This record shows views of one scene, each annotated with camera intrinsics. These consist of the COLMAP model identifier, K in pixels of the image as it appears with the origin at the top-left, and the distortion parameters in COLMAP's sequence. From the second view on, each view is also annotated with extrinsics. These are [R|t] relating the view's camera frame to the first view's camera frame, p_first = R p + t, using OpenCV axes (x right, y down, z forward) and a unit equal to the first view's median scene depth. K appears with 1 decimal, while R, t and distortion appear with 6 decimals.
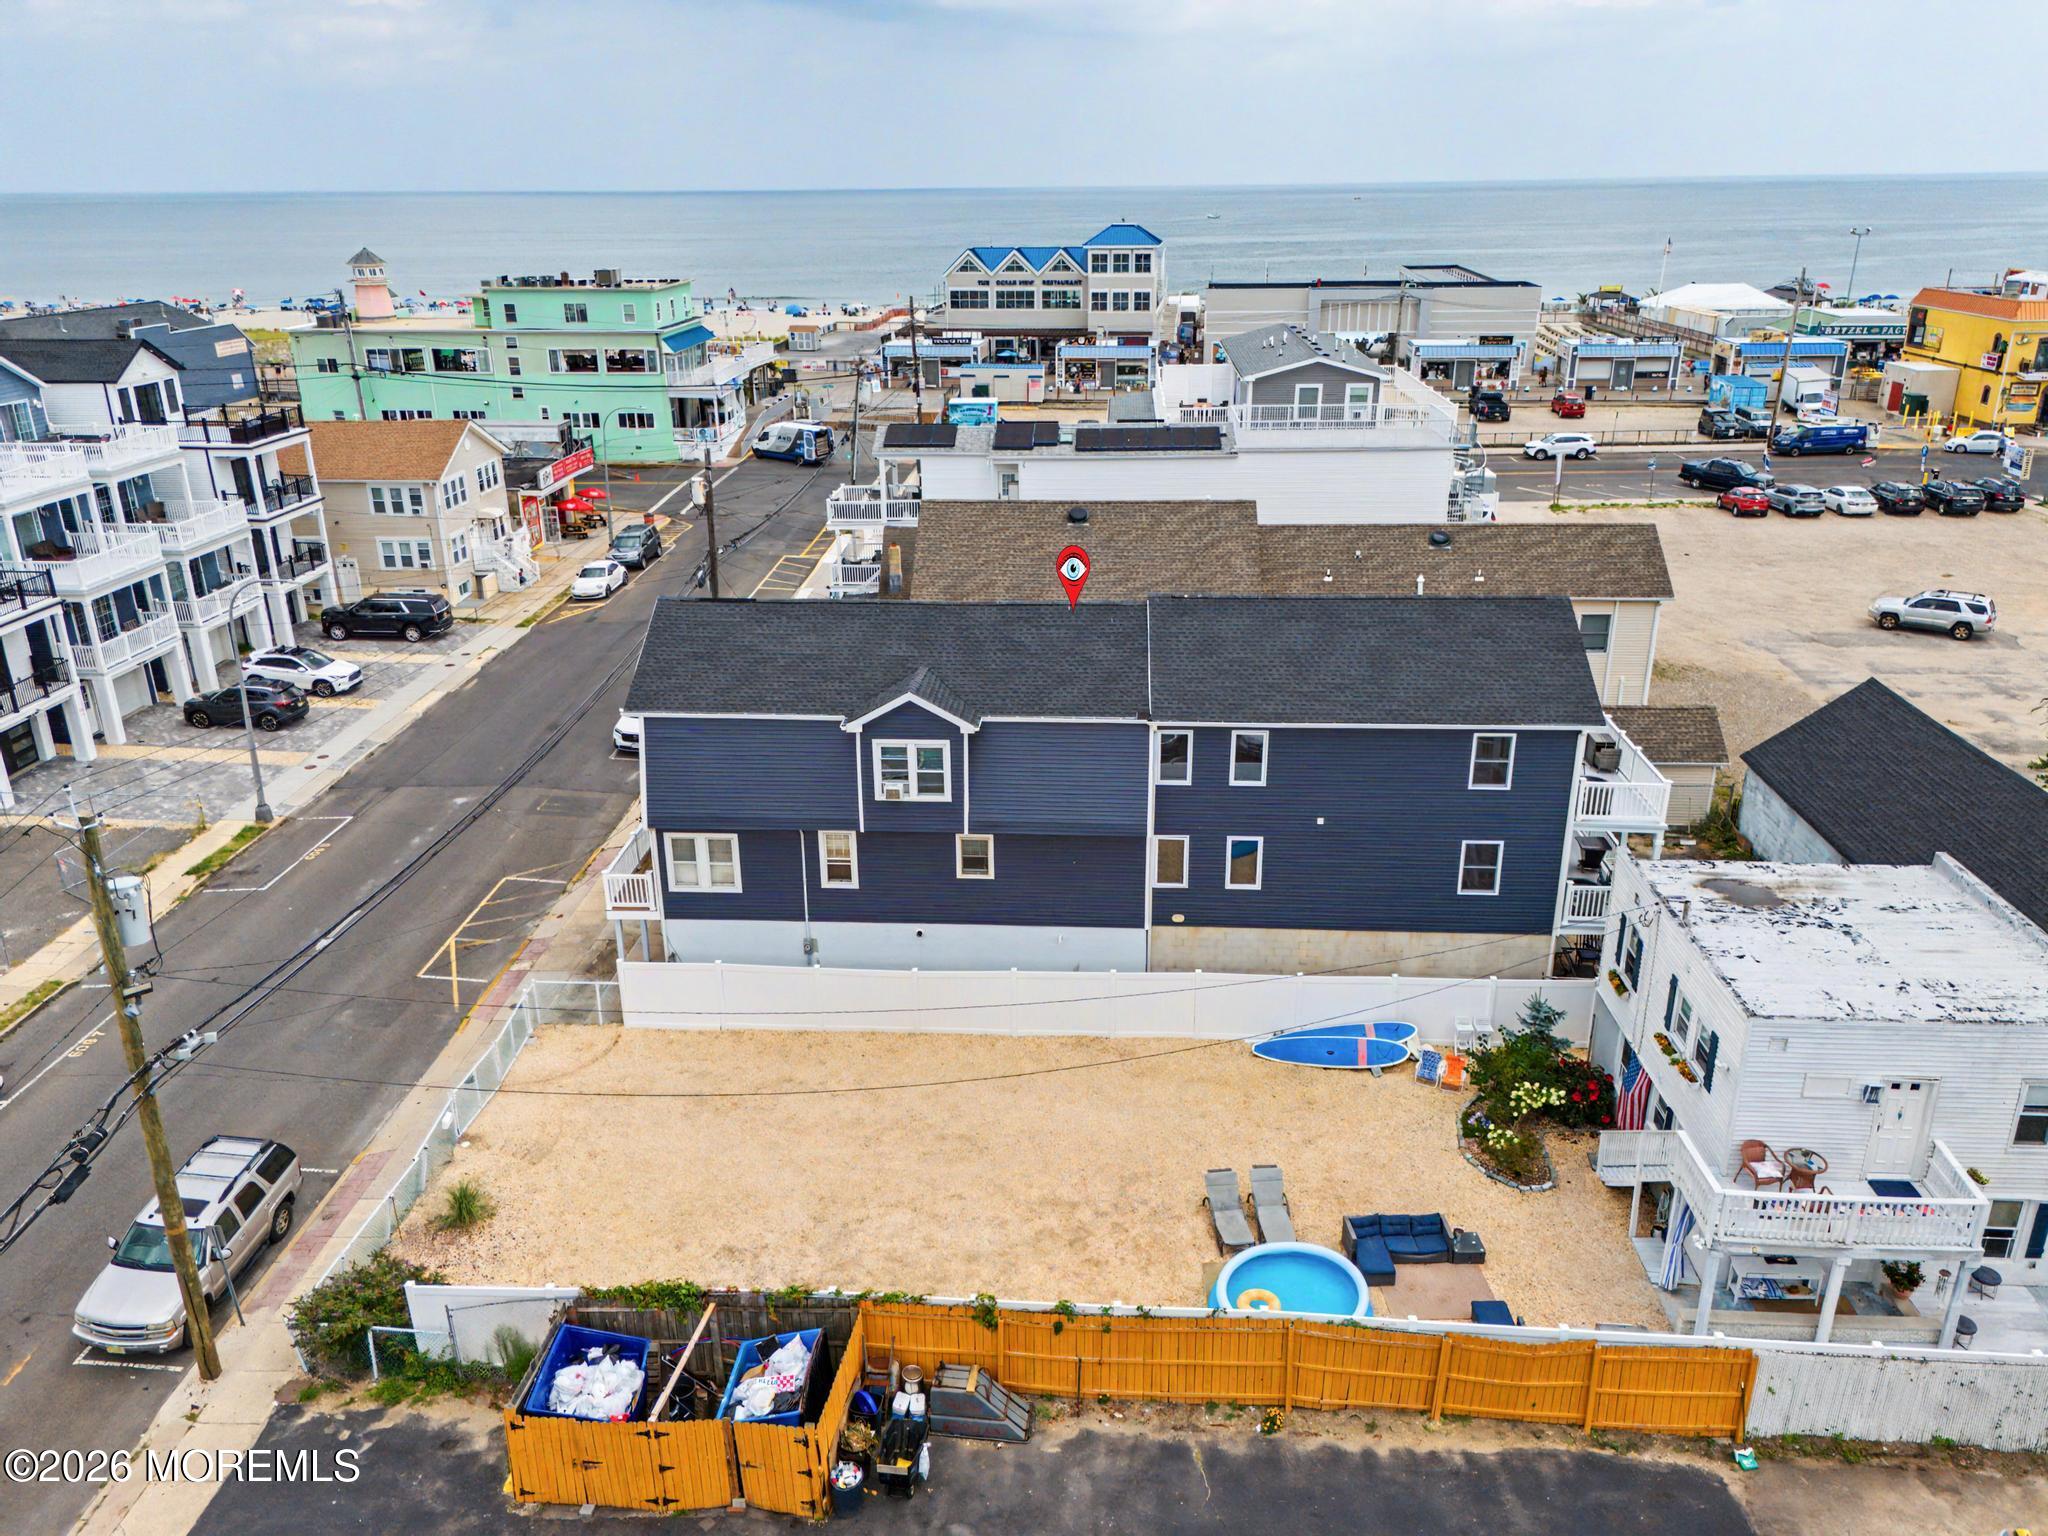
lens RADIAL K [[1506.5, 0, 1018.7], [0, 1506.5, 775.3], [0, 0, 1]] dist [0.067545, -0.064836]
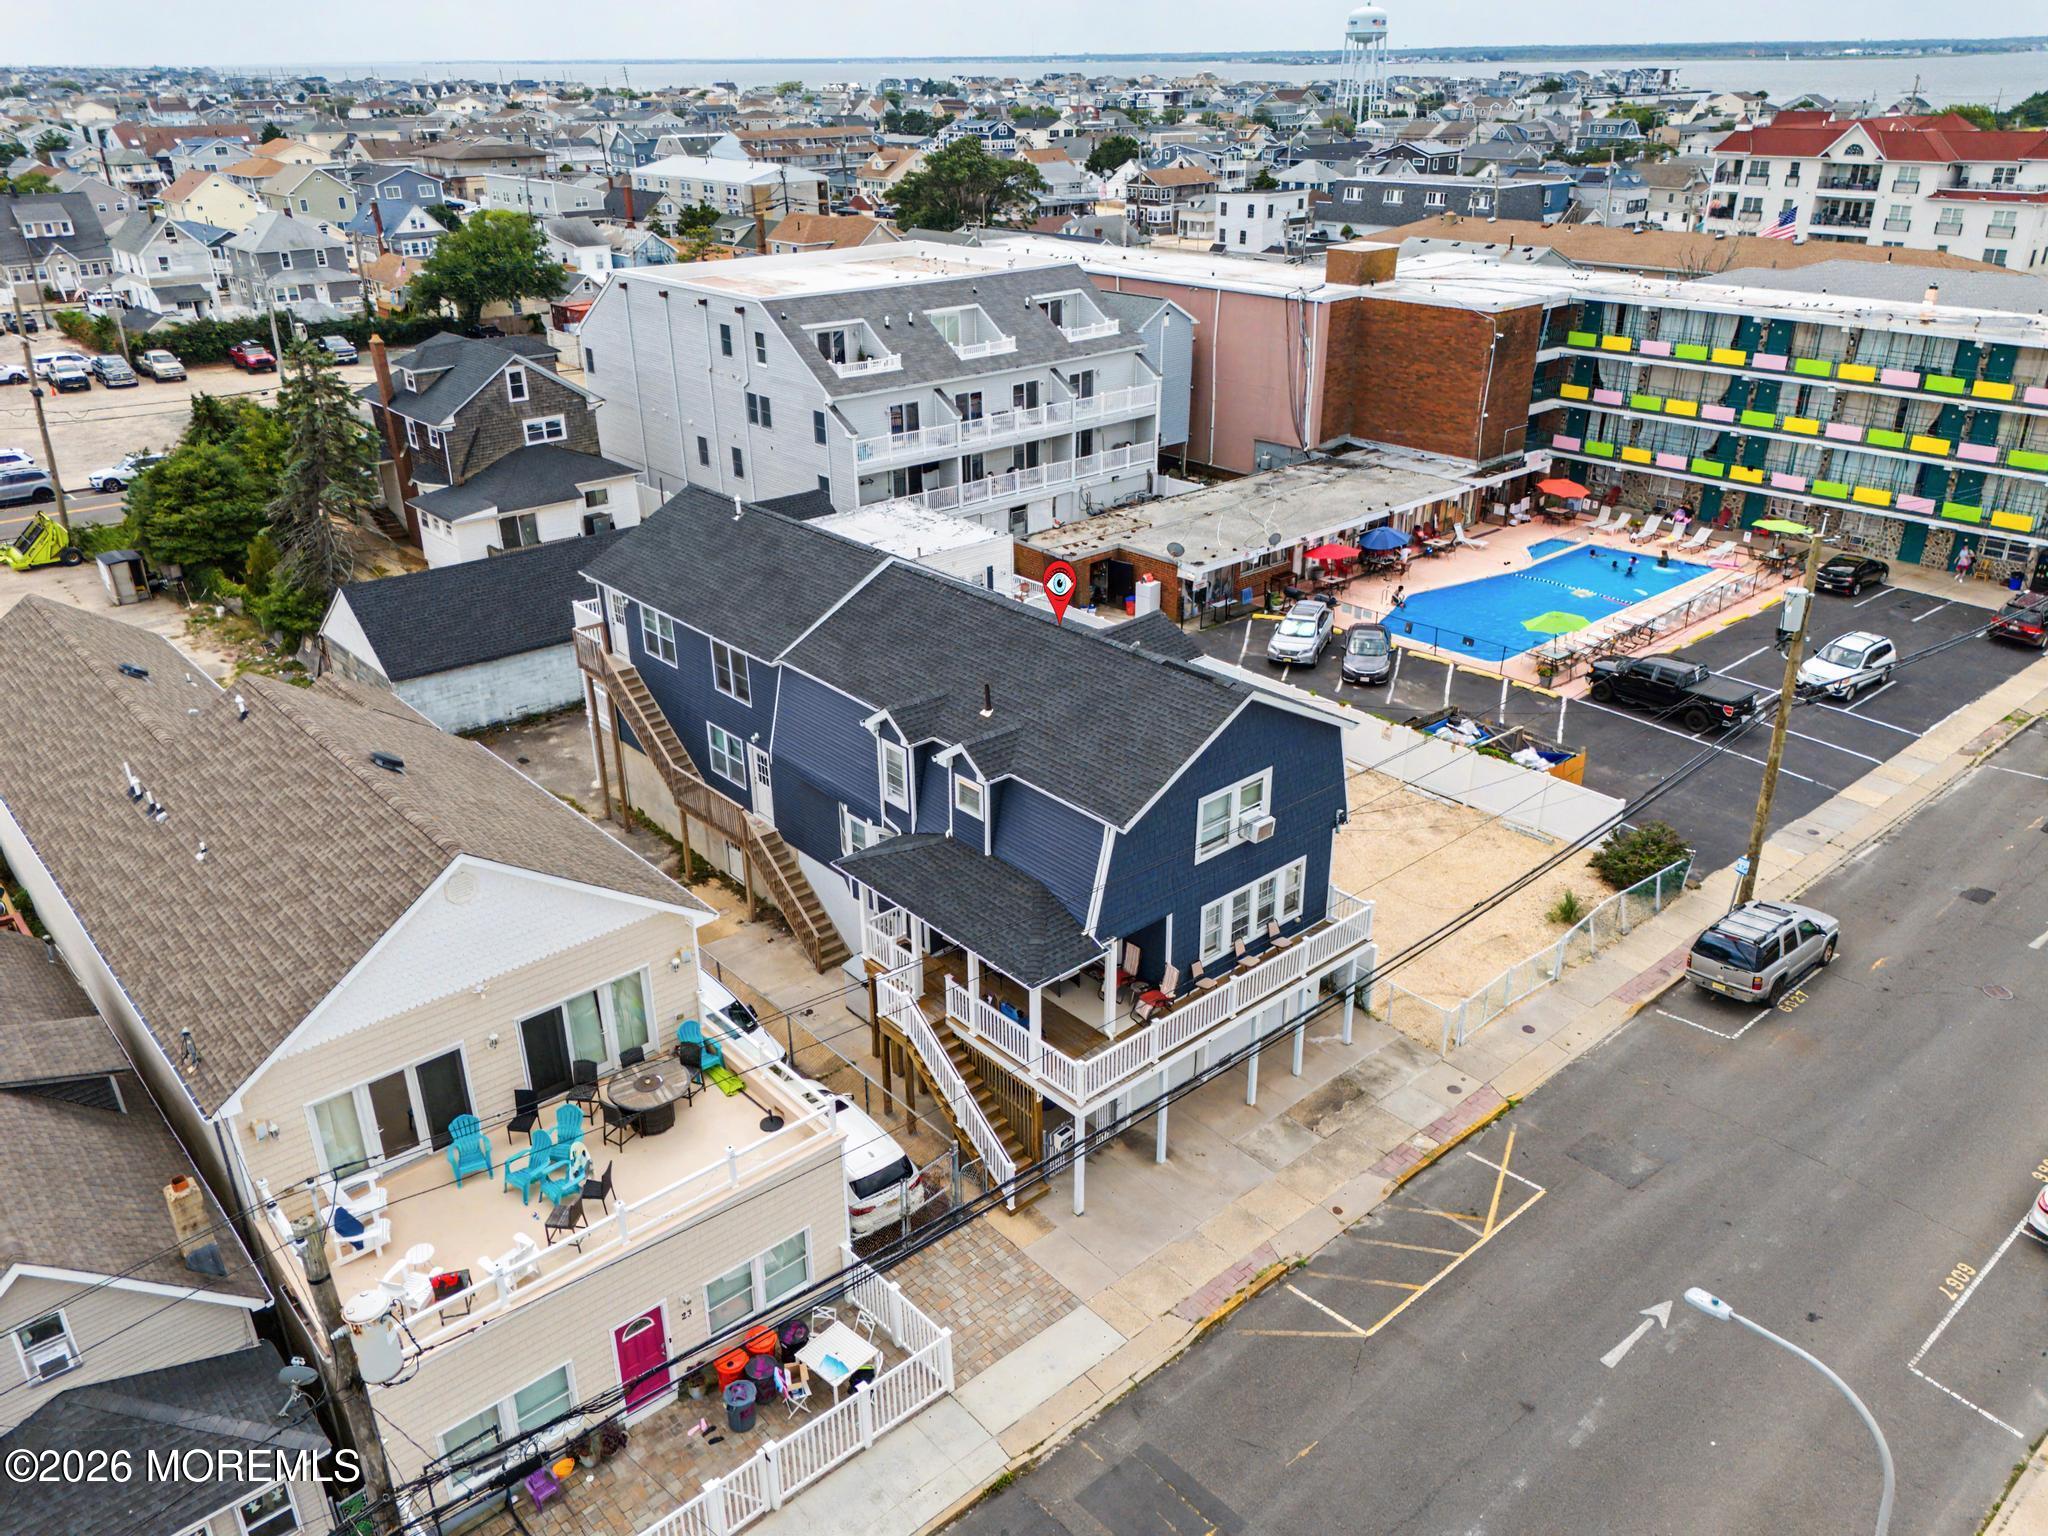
lens RADIAL K [[1506.5, 0, 1018.7], [0, 1506.5, 775.3], [0, 0, 1]] dist [0.067545, -0.064836]
pose [[-0.703964, -0.287161, 0.649595, -0.637996], [0.273434, 0.734542, 0.621032, -0.576139], [-0.655491, 0.614806, -0.438571, 1.360196]]
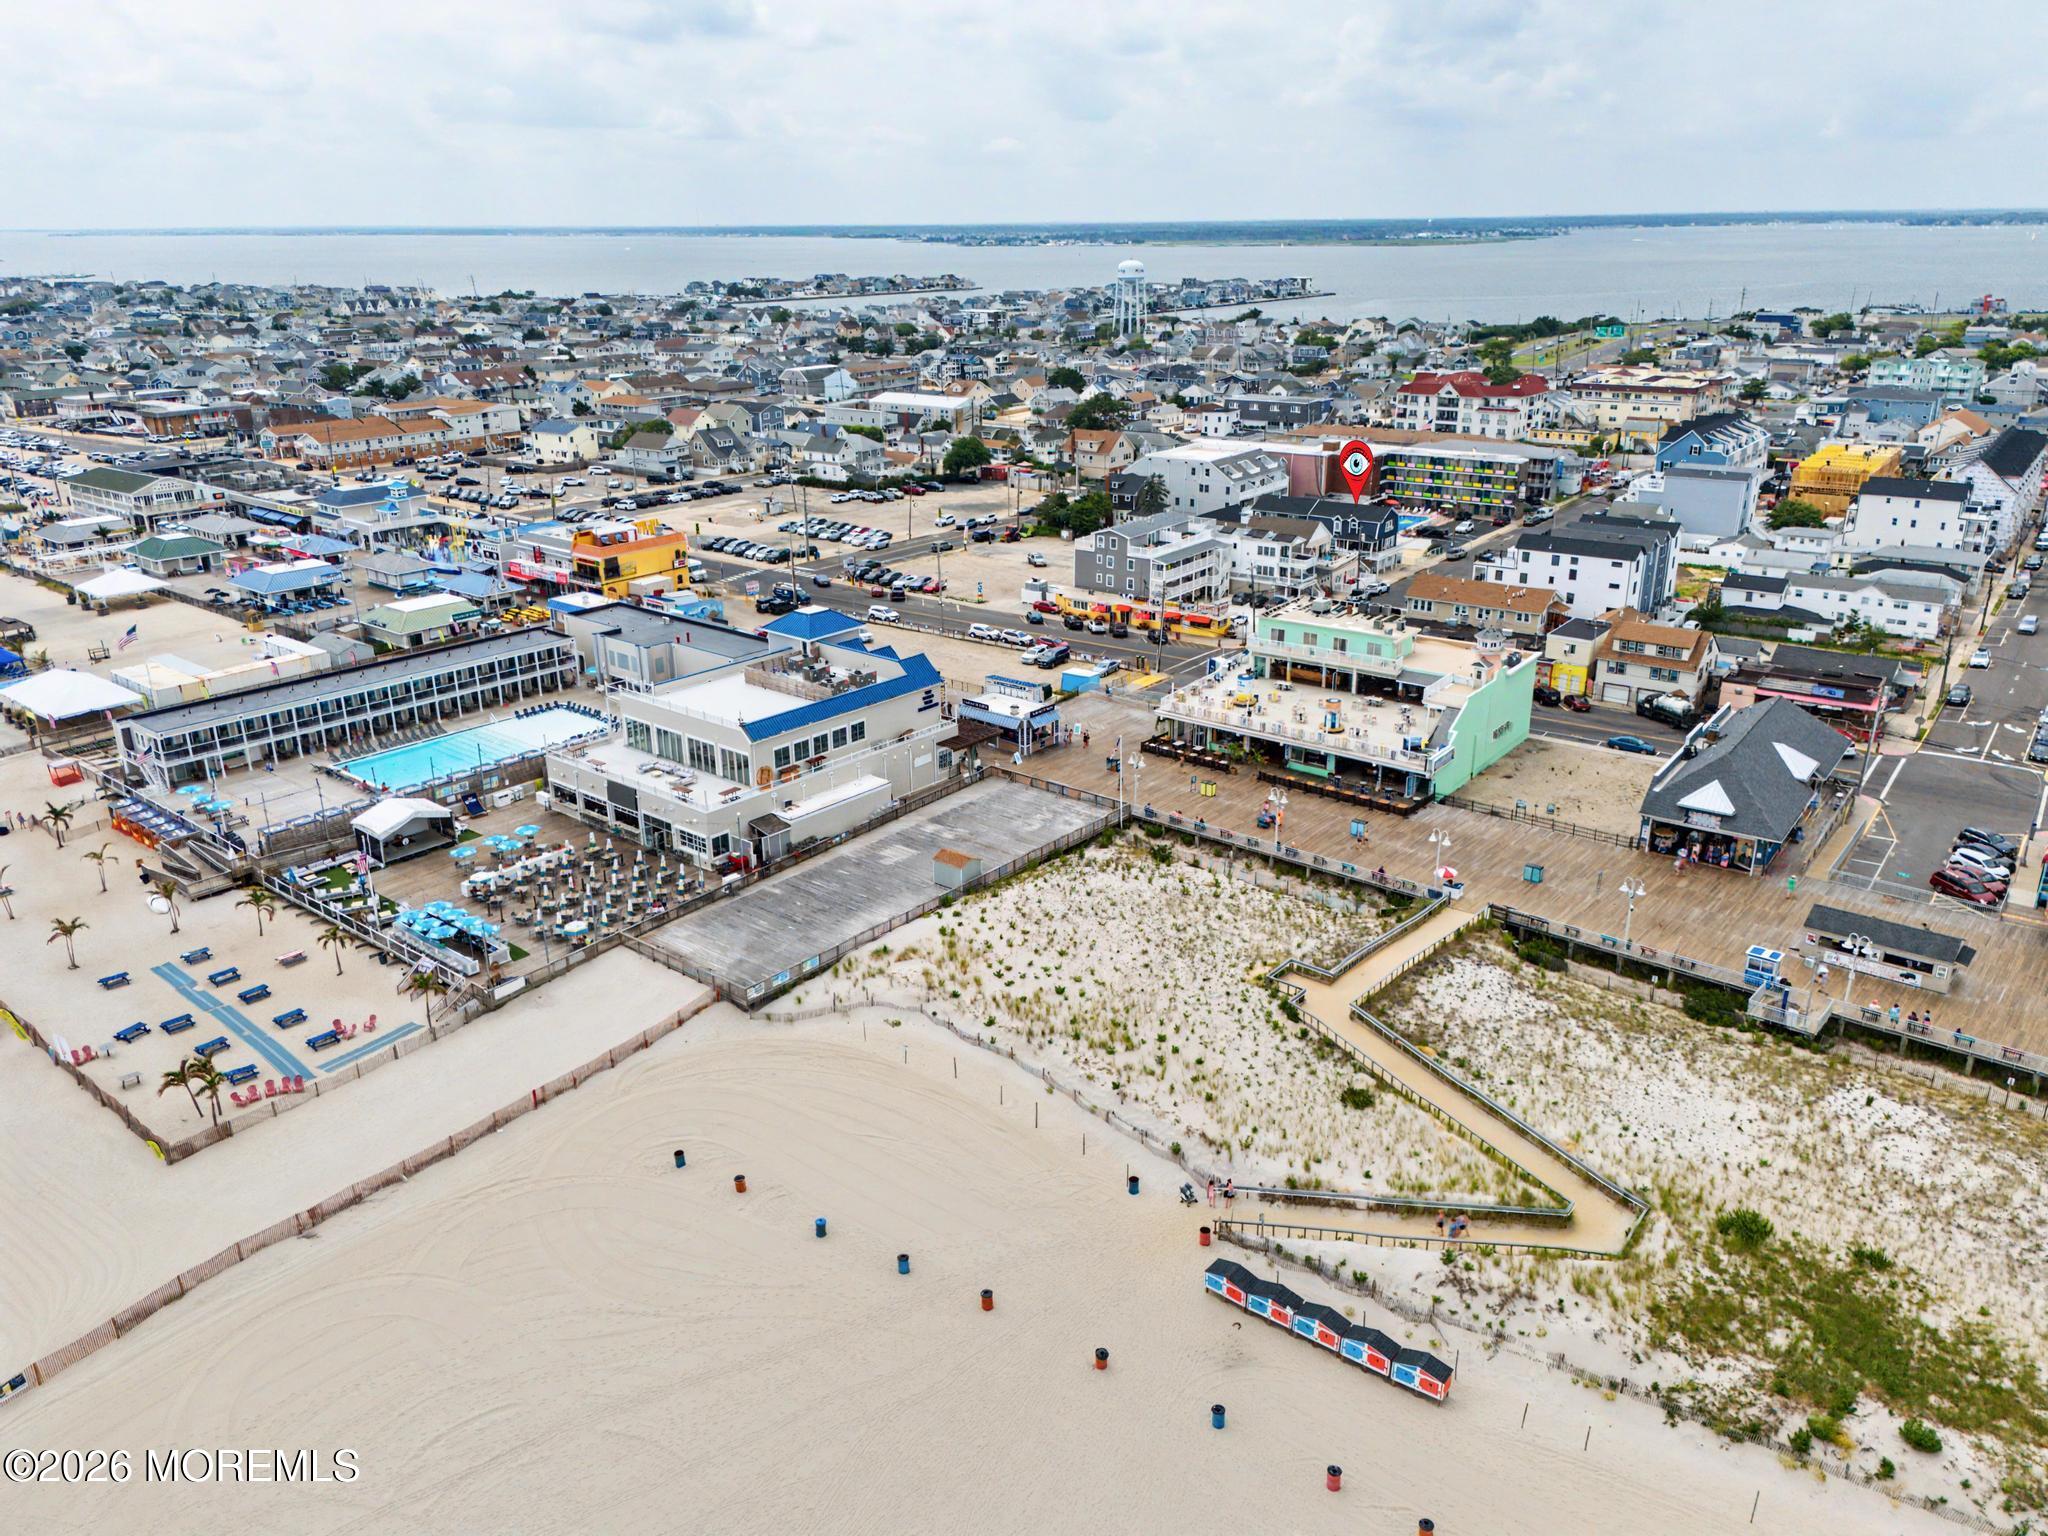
lens RADIAL K [[1506.5, 0, 1018.7], [0, 1506.5, 775.3], [0, 0, 1]] dist [0.067545, -0.064836]
pose [[-0.838198, -0.169064, 0.518500, -2.184538], [0.215214, 0.771038, 0.599318, -3.073617], [-0.501106, 0.613936, -0.609898, 5.768304]]
